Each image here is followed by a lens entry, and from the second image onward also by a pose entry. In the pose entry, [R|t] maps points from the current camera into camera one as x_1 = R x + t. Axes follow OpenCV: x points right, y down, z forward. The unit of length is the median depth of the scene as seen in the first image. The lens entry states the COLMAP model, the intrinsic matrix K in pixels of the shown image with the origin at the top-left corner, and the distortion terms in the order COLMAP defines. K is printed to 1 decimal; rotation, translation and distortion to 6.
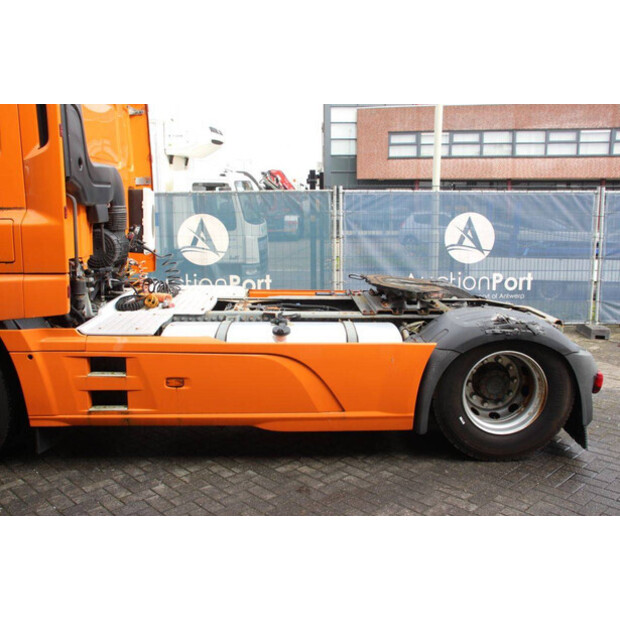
lens RADIAL K [[606.6, 0, 310.0], [0, 606.6, 310.0], [0, 0, 1]] dist [-0.134688, 0.217693]
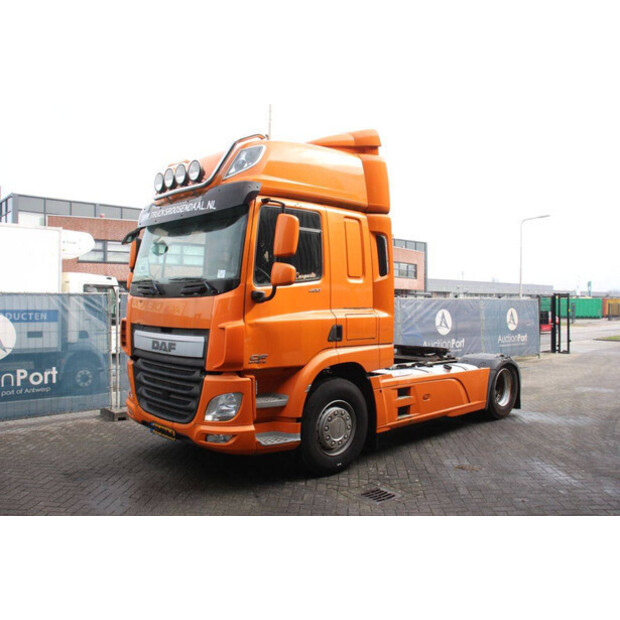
lens RADIAL K [[552.1, 0, 310.0], [0, 552.1, 310.0], [0, 0, 1]] dist [-0.090526, 0.015434]
pose [[0.740193, -0.001199, 0.672394, -0.857010], [0.107453, 0.987358, -0.116526, 0.004068], [-0.663753, 0.158503, 0.730964, -0.046345]]
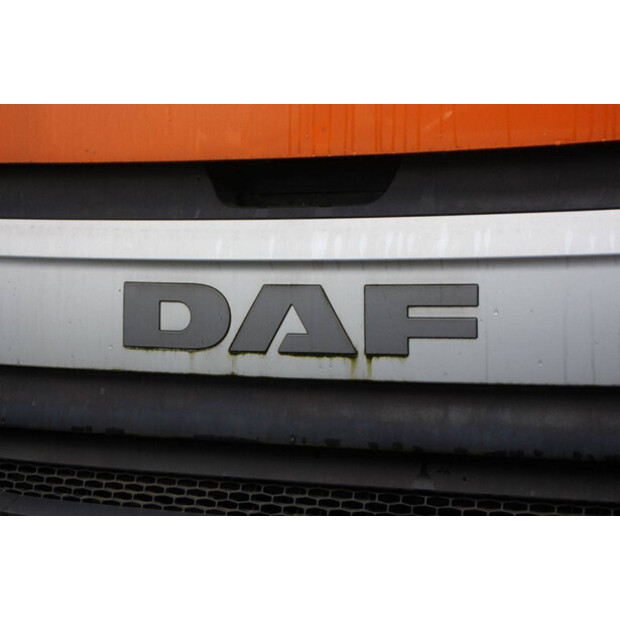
lens RADIAL K [[1396.8, 0, 310.0], [0, 1396.8, 310.0], [0, 0, 1]] dist [0.419124, -0.071330]
pose [[0.434145, -0.096949, 0.895611, -0.710922], [0.186425, 0.982339, 0.015968, -0.060546], [-0.881342, 0.160032, 0.444551, 0.534868]]
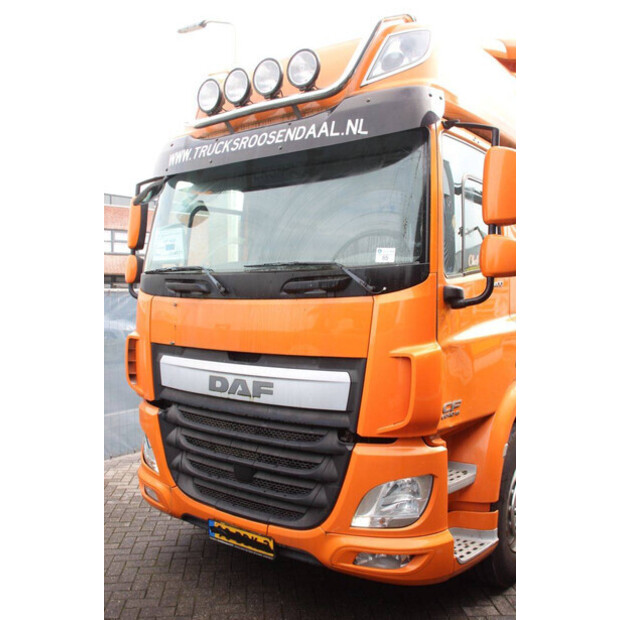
lens RADIAL K [[606.6, 0, 310.0], [0, 606.6, 310.0], [0, 0, 1]] dist [-0.134688, 0.217693]
pose [[0.614070, -0.018513, 0.789035, -0.827442], [0.138183, 0.986805, -0.084388, -0.067301], [-0.777061, 0.160851, 0.608525, 0.314529]]
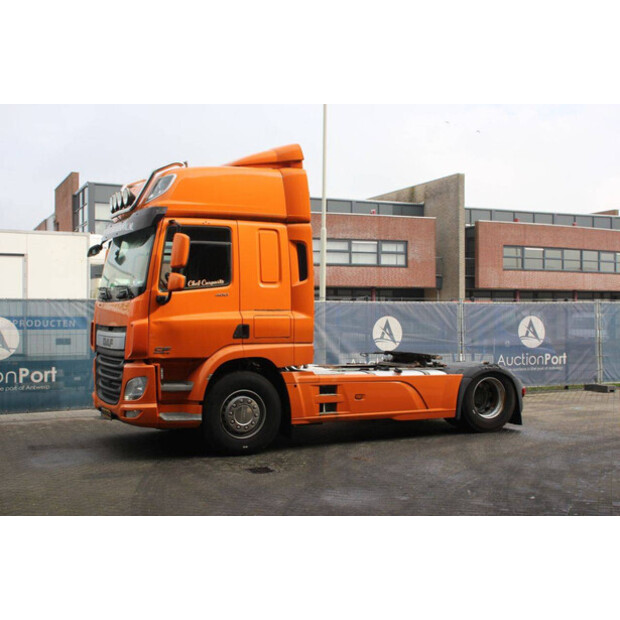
lens RADIAL K [[816.1, 0, 310.0], [0, 816.1, 310.0], [0, 0, 1]] dist [0.021897, 0.014472]
pose [[0.899962, 0.006804, 0.435914, -0.788443], [0.070239, 0.984553, -0.160378, 0.131446], [-0.430272, 0.174953, 0.885583, -0.702473]]
